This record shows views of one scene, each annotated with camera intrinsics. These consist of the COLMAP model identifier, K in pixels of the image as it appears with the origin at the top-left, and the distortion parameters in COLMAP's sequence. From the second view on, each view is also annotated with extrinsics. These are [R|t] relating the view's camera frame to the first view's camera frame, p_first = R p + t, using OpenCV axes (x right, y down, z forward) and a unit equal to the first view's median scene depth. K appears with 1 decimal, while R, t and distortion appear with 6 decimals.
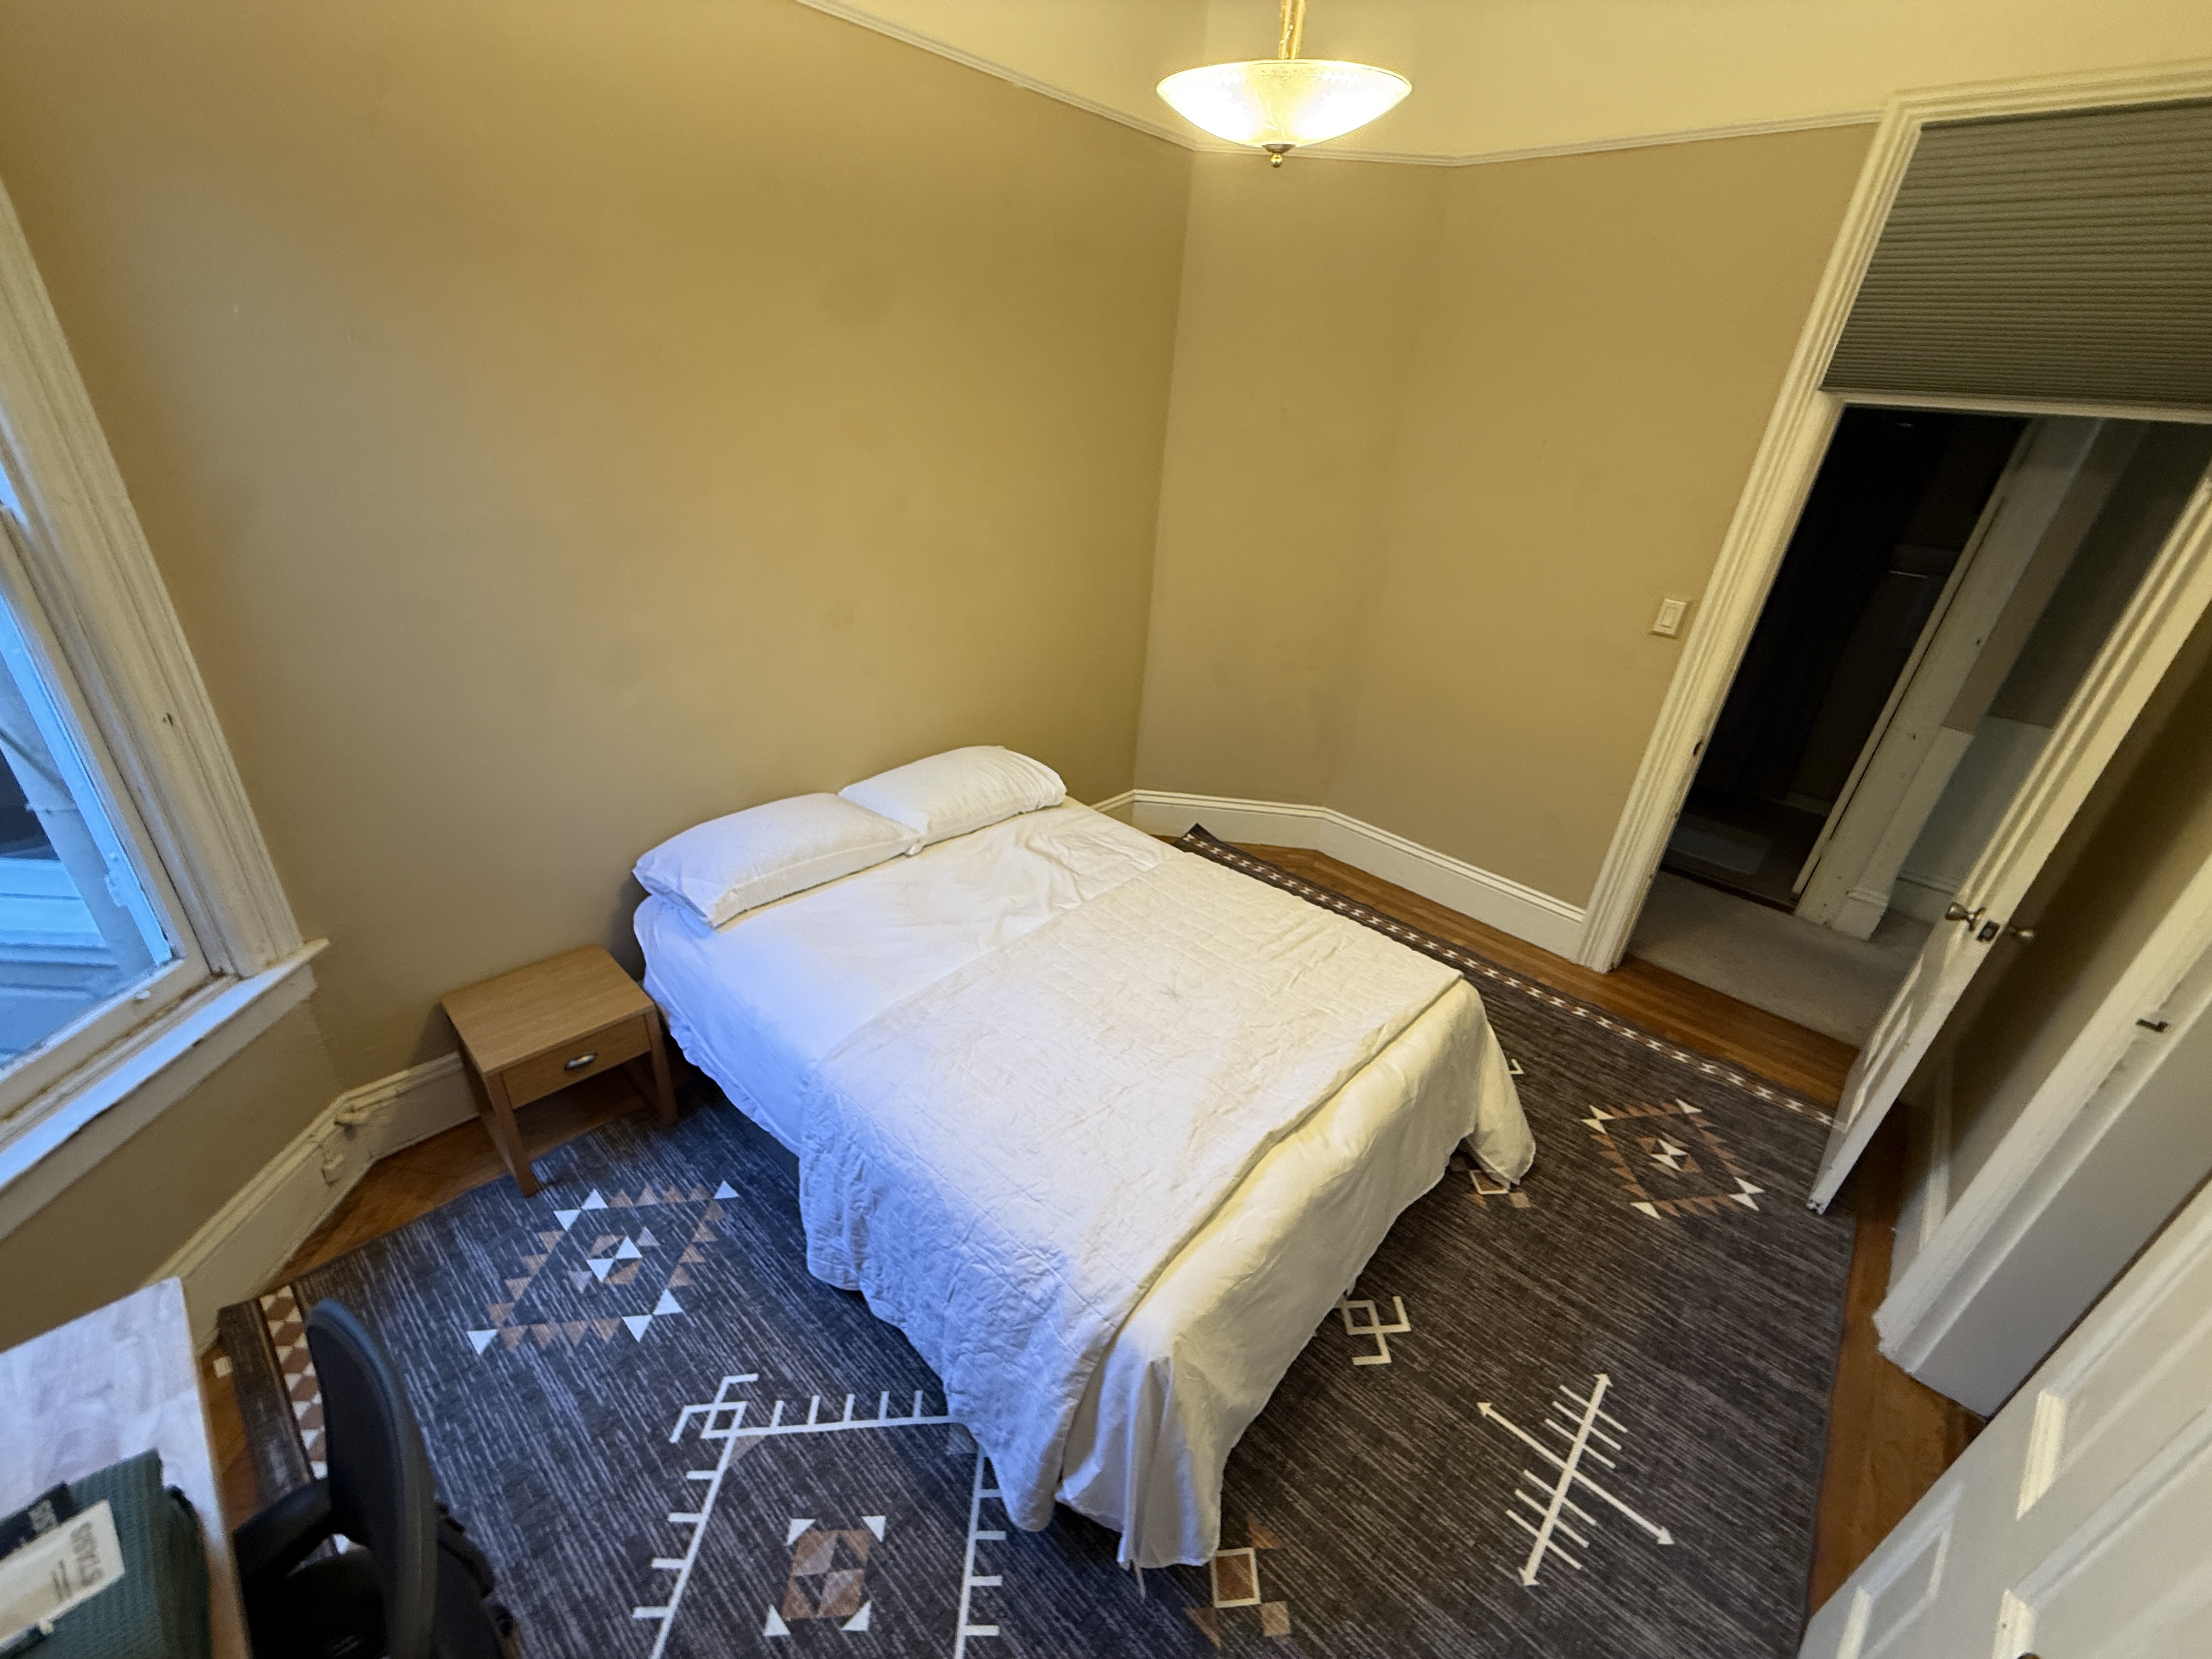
lens RADIAL K [[1016.2, 0, 1110.8], [0, 1016.2, 889.6], [0, 0, 1]] dist [0.057105, -0.000135]
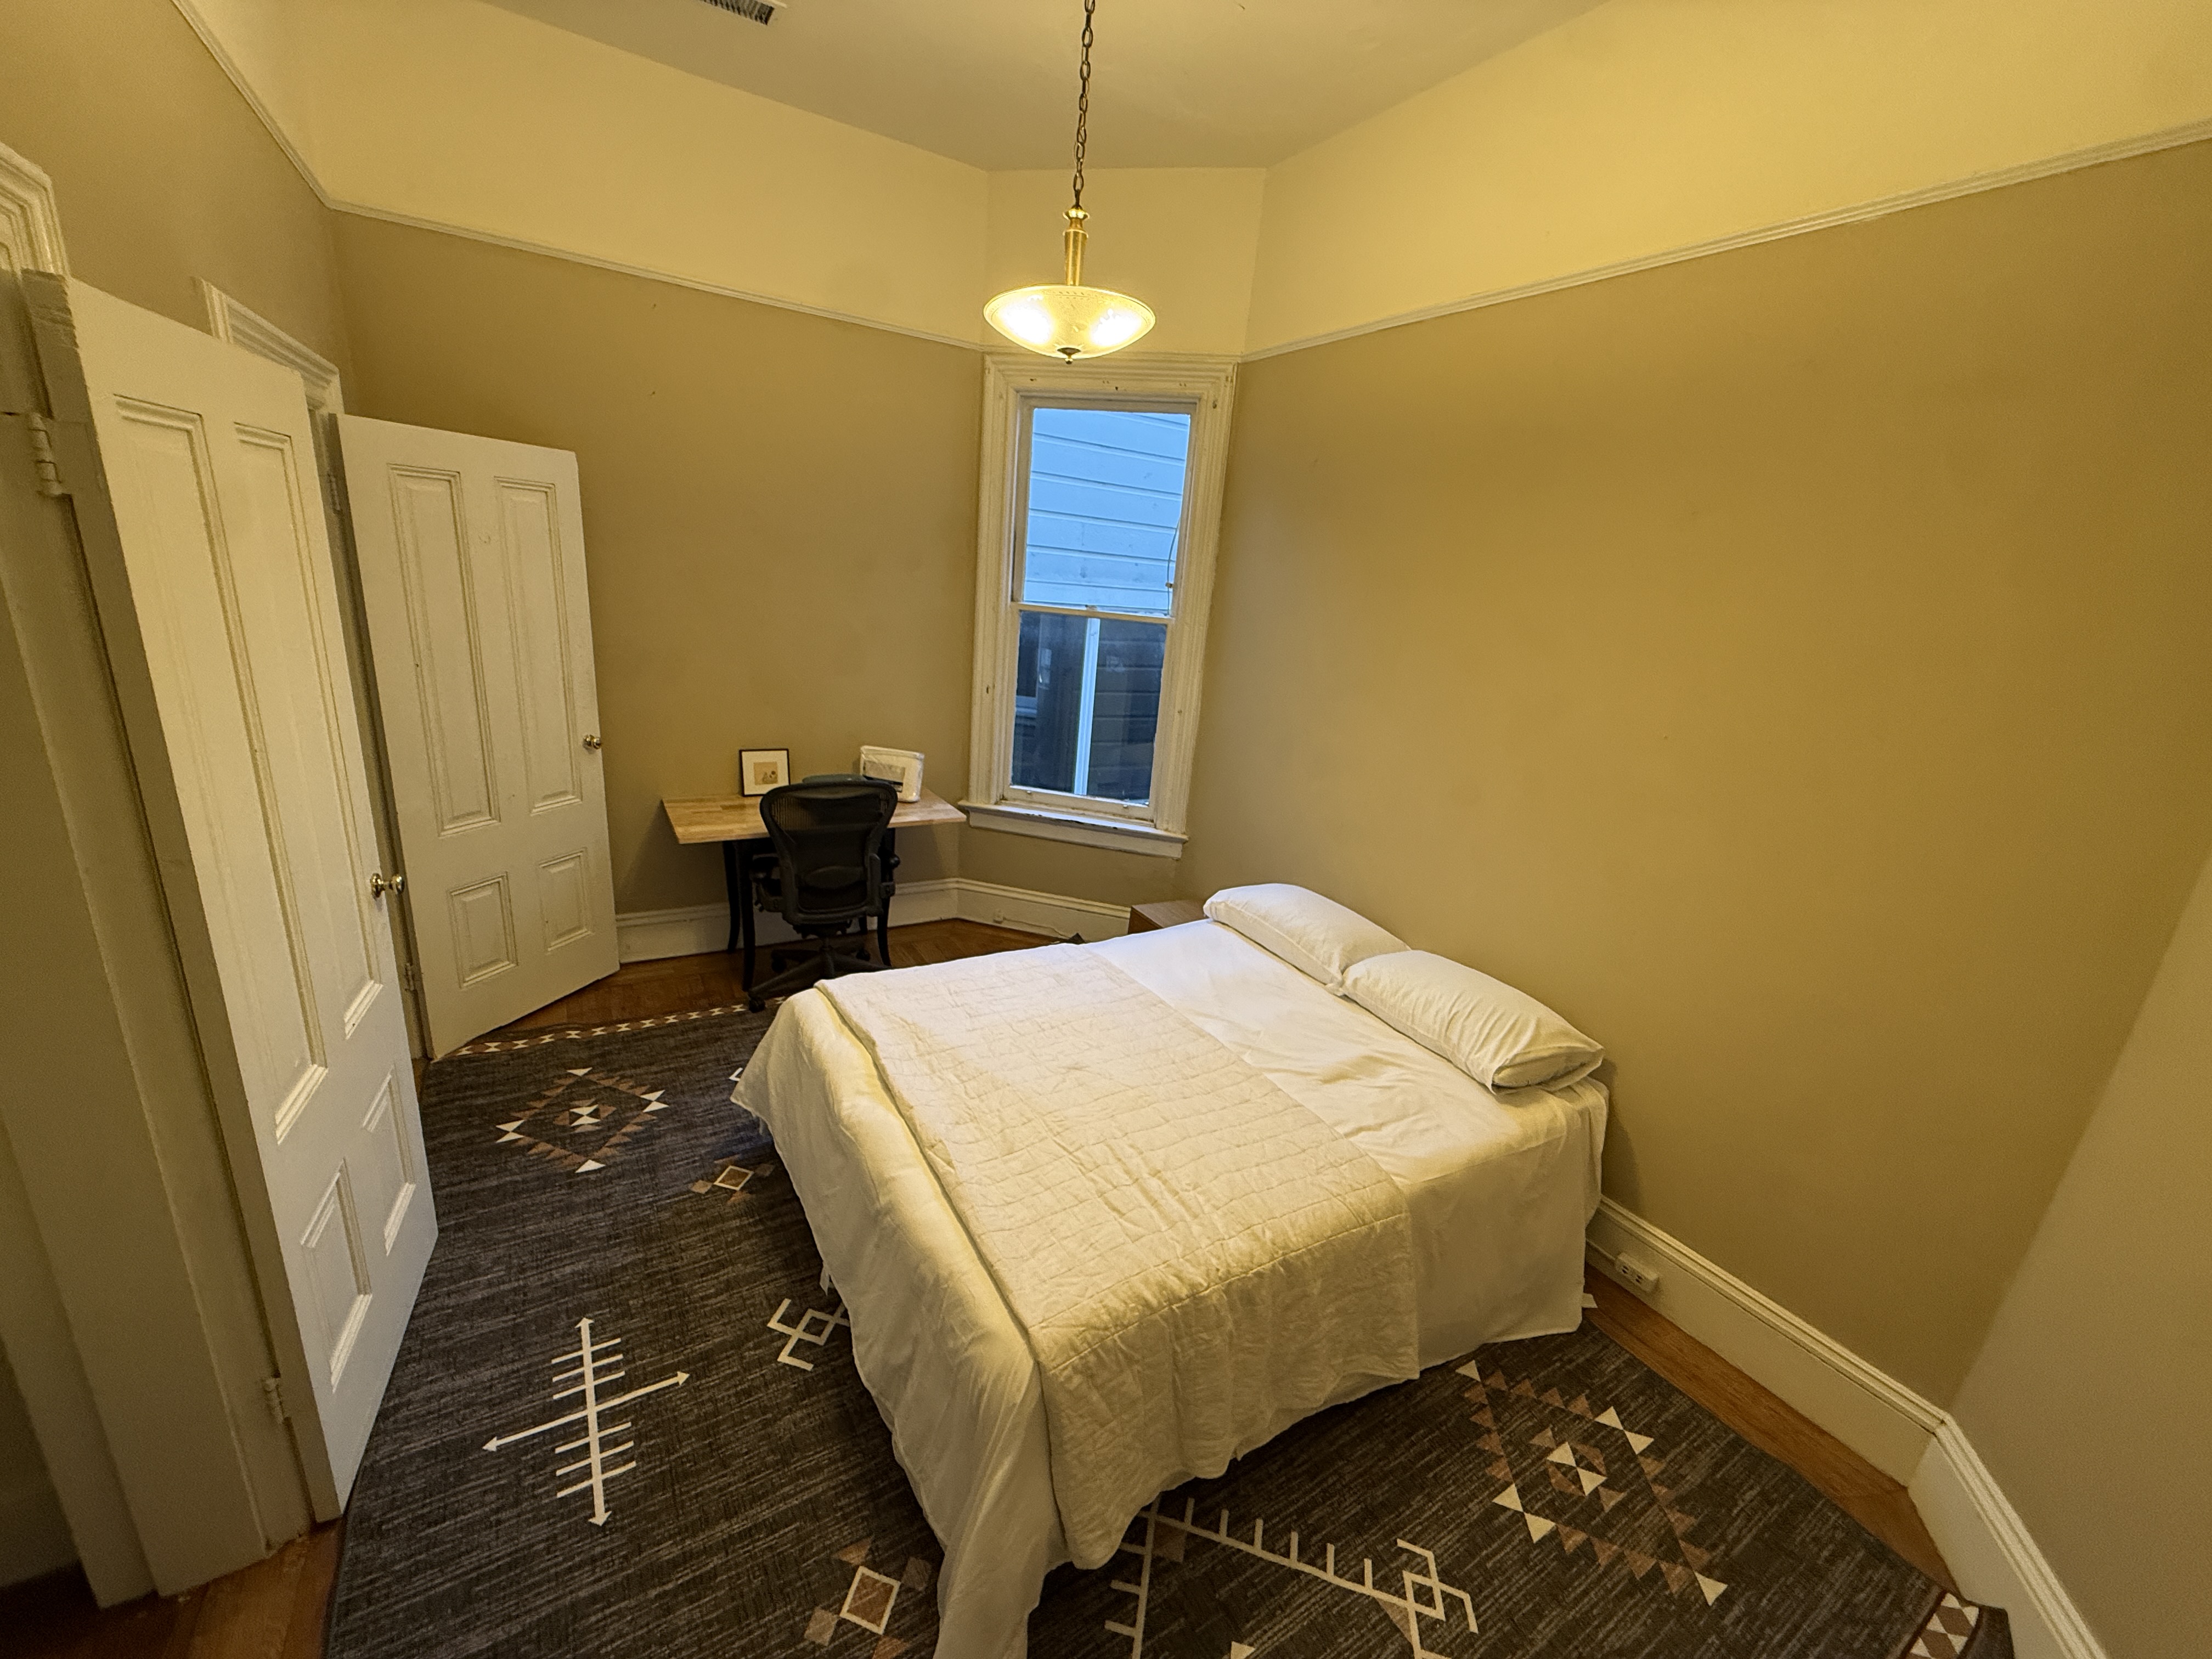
lens RADIAL K [[878.0, 0, 1103.2], [0, 878.0, 826.8], [0, 0, 1]] dist [0.001548, 0.000108]
pose [[-0.330467, 0.173799, -0.927677, 0.888123], [-0.520509, 0.786354, 0.332744, -0.439004], [0.787313, 0.592825, -0.169400, 1.075206]]
